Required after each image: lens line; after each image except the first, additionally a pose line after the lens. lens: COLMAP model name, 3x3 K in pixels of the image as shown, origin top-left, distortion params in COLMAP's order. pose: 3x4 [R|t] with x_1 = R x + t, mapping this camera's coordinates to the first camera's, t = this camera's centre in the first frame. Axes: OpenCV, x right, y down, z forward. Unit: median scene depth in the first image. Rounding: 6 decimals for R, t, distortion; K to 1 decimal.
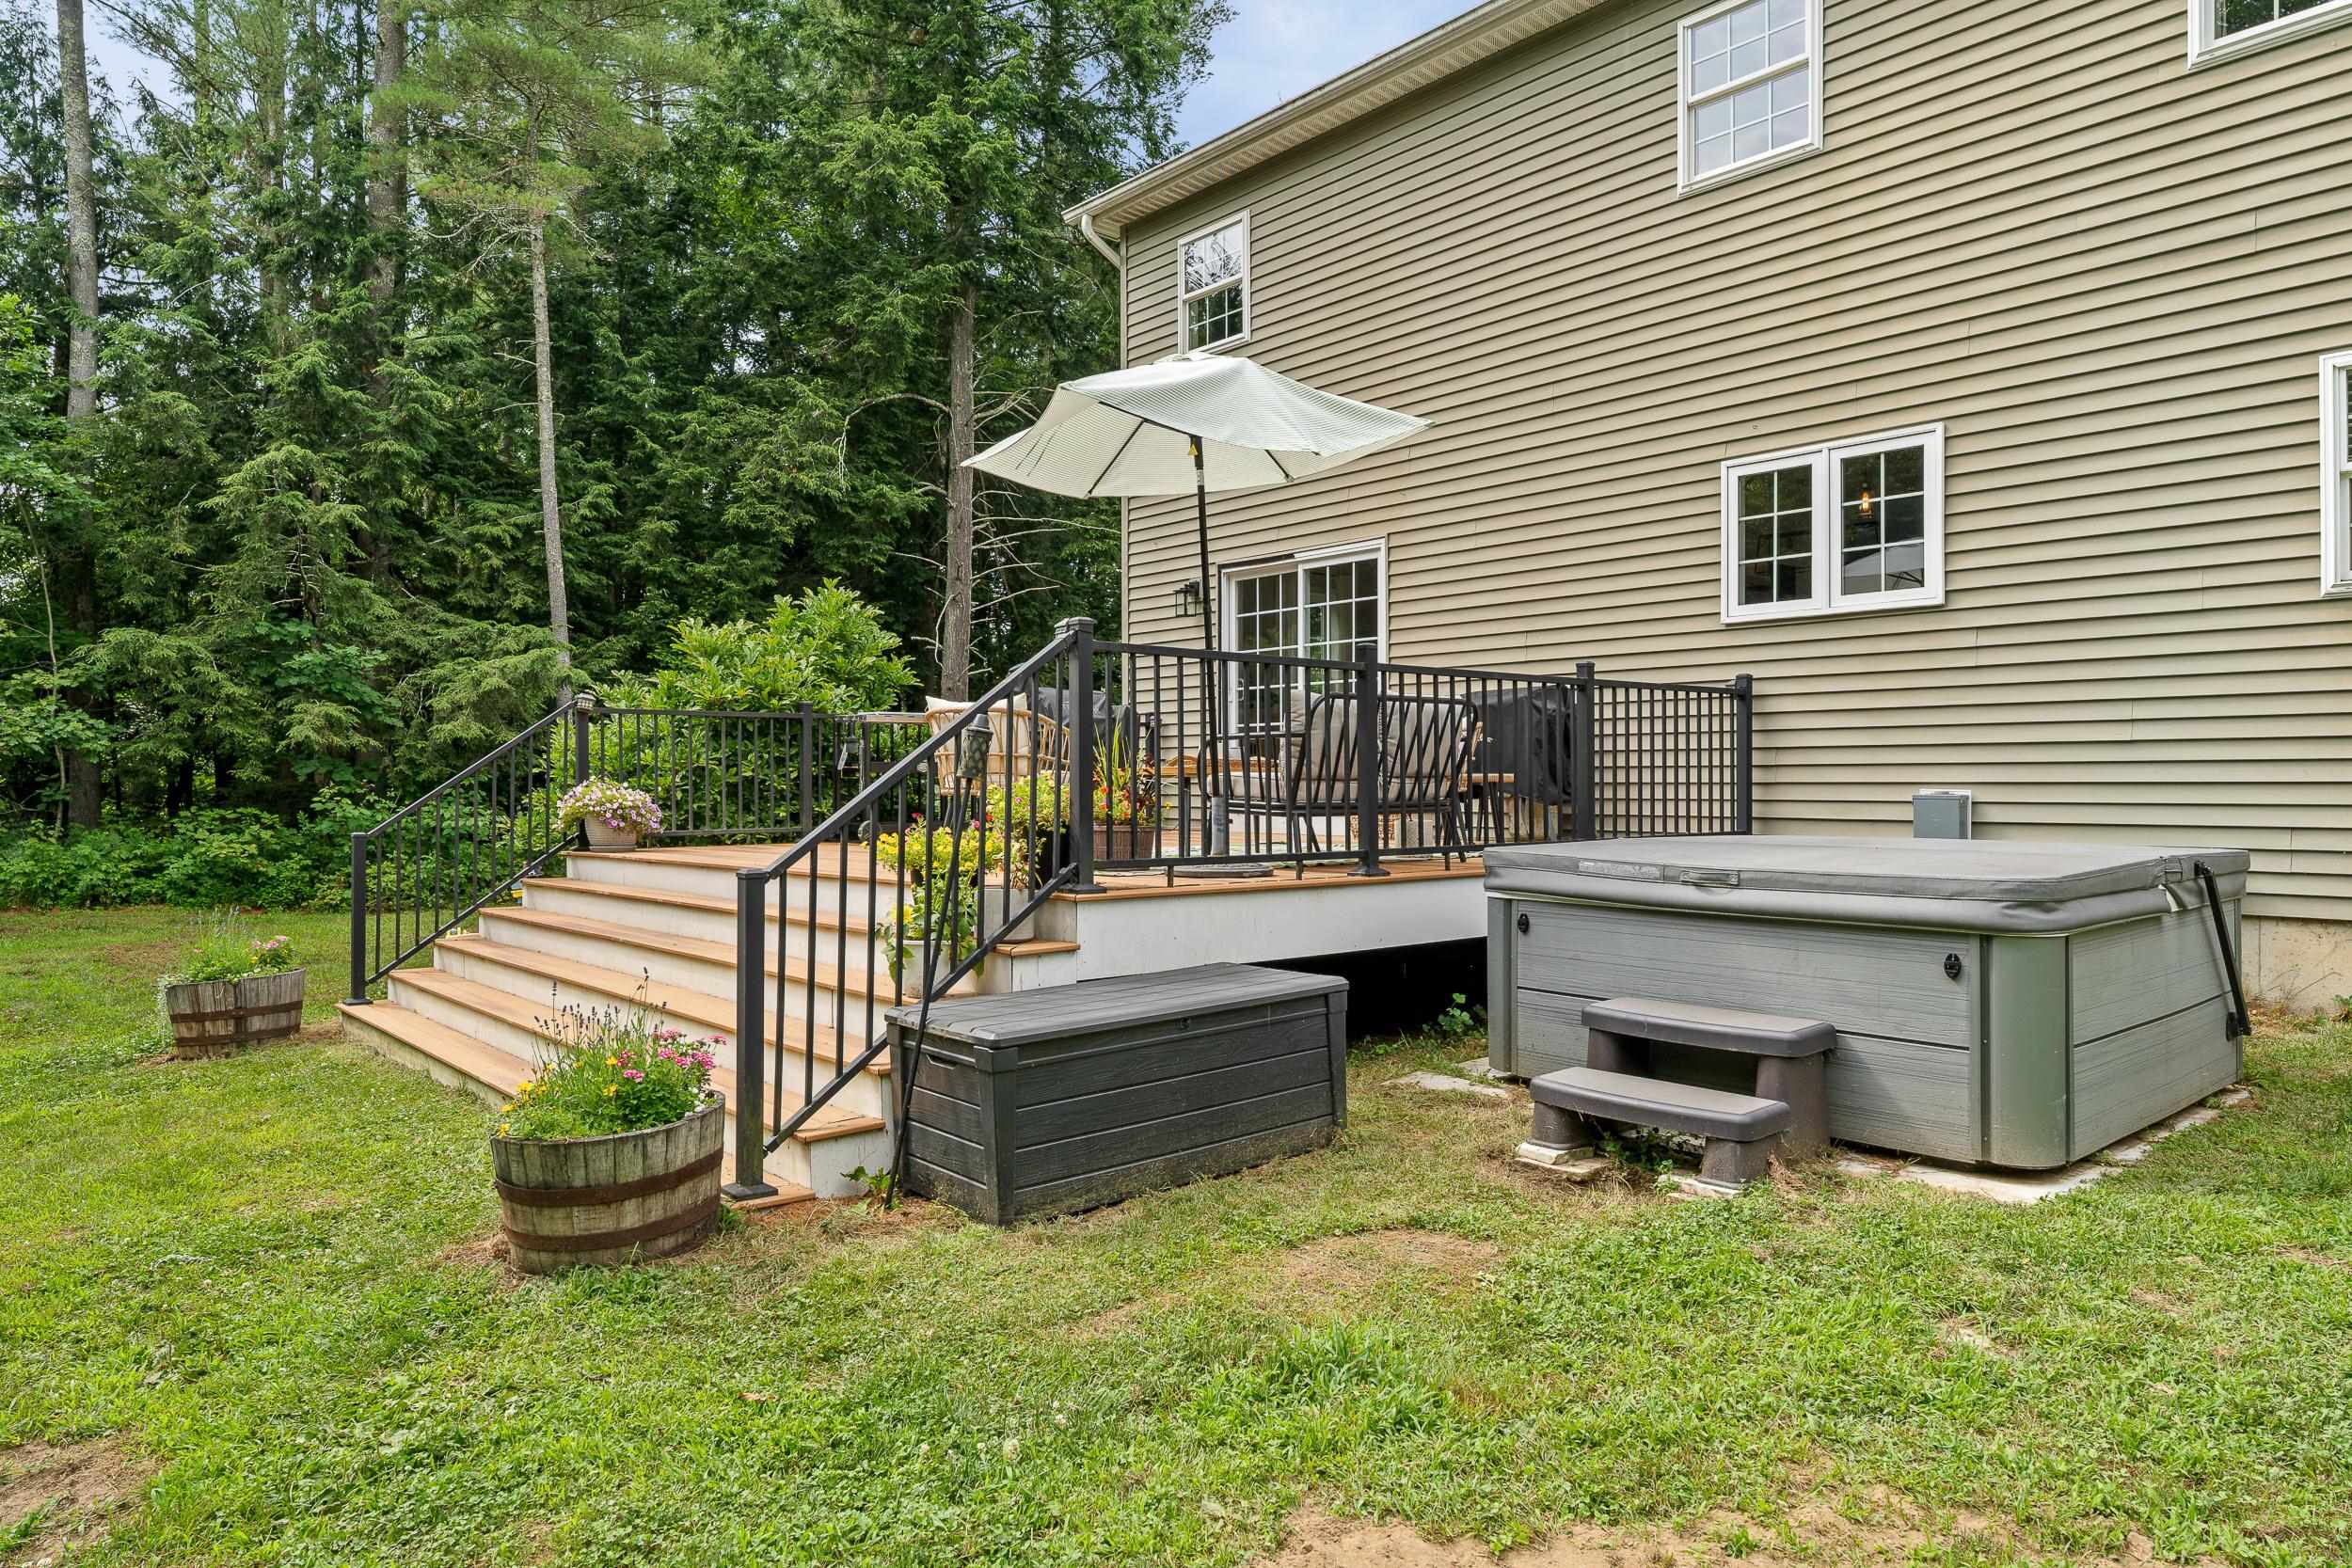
lens RADIAL K [[1453.8, 0, 1176.0], [0, 1453.8, 784.0], [0, 0, 1]] dist [-0.002880, -0.000794]
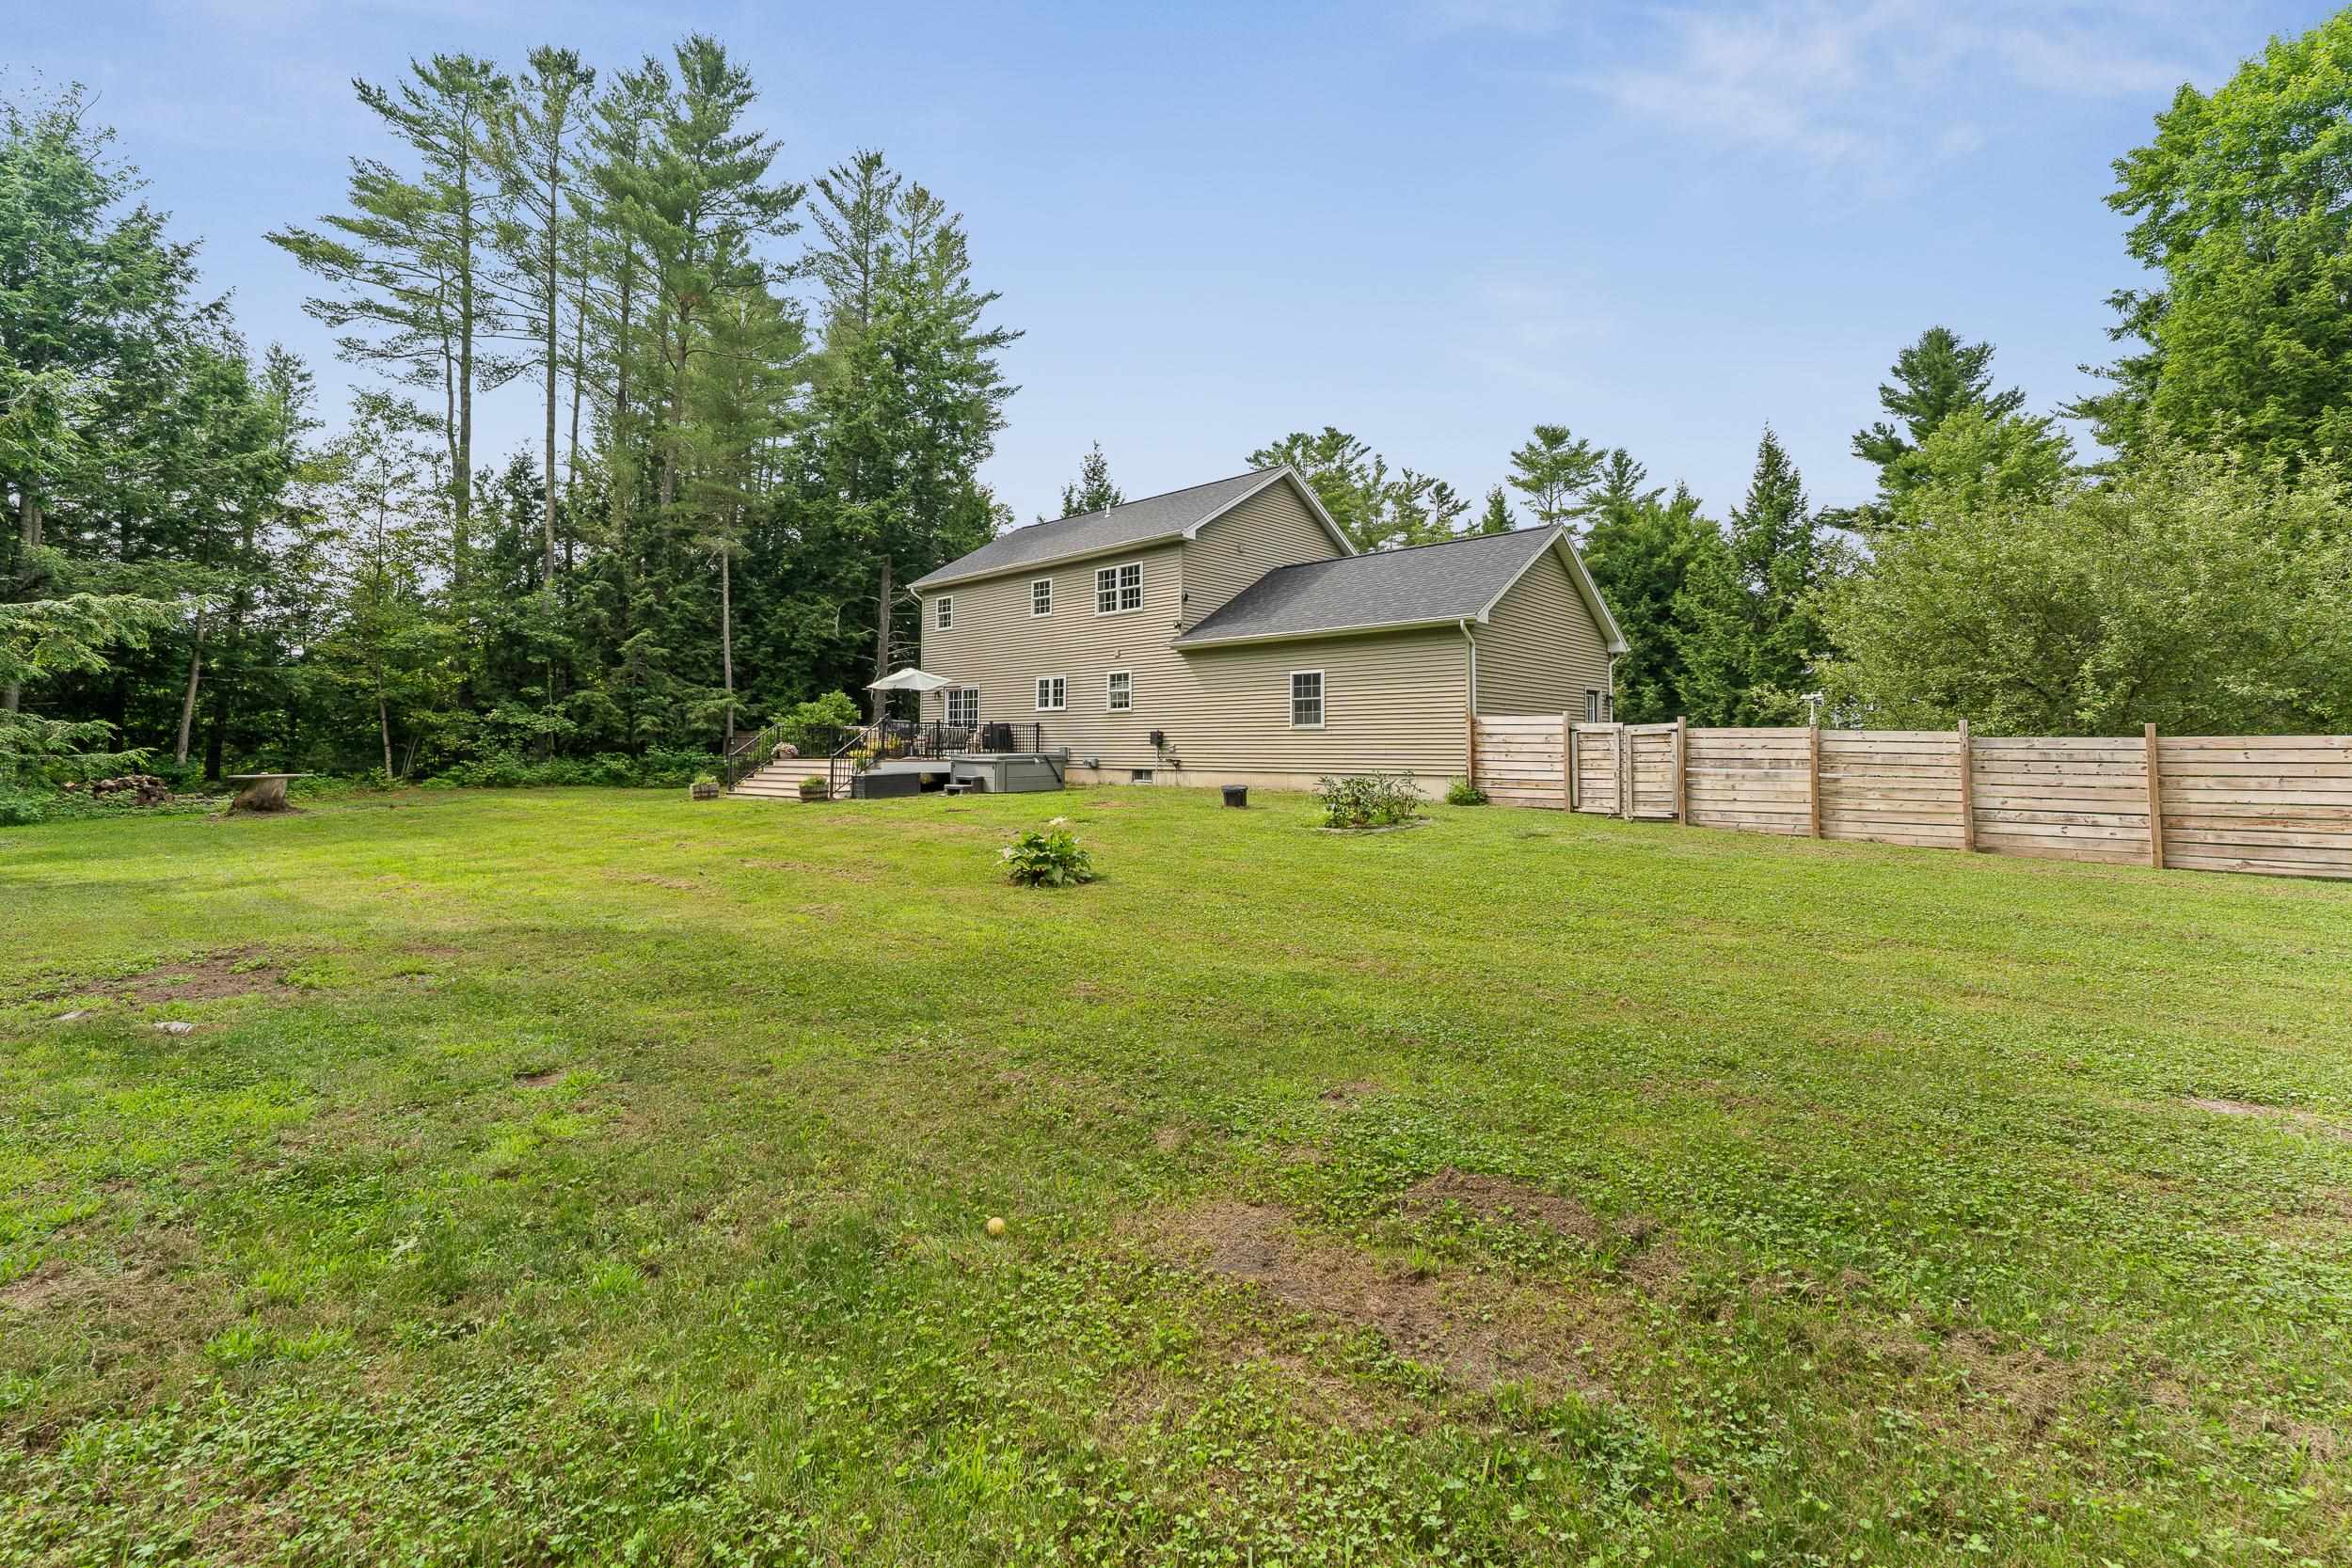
lens RADIAL K [[955.1, 0, 1174.8], [0, 955.1, 679.1], [0, 0, 1]] dist [0.000426, 0.000024]
pose [[0.991283, 0.014595, 0.130937, 0.204800], [-0.004859, 0.997219, -0.074363, 0.007442], [-0.131658, 0.073079, 0.988598, -1.053846]]
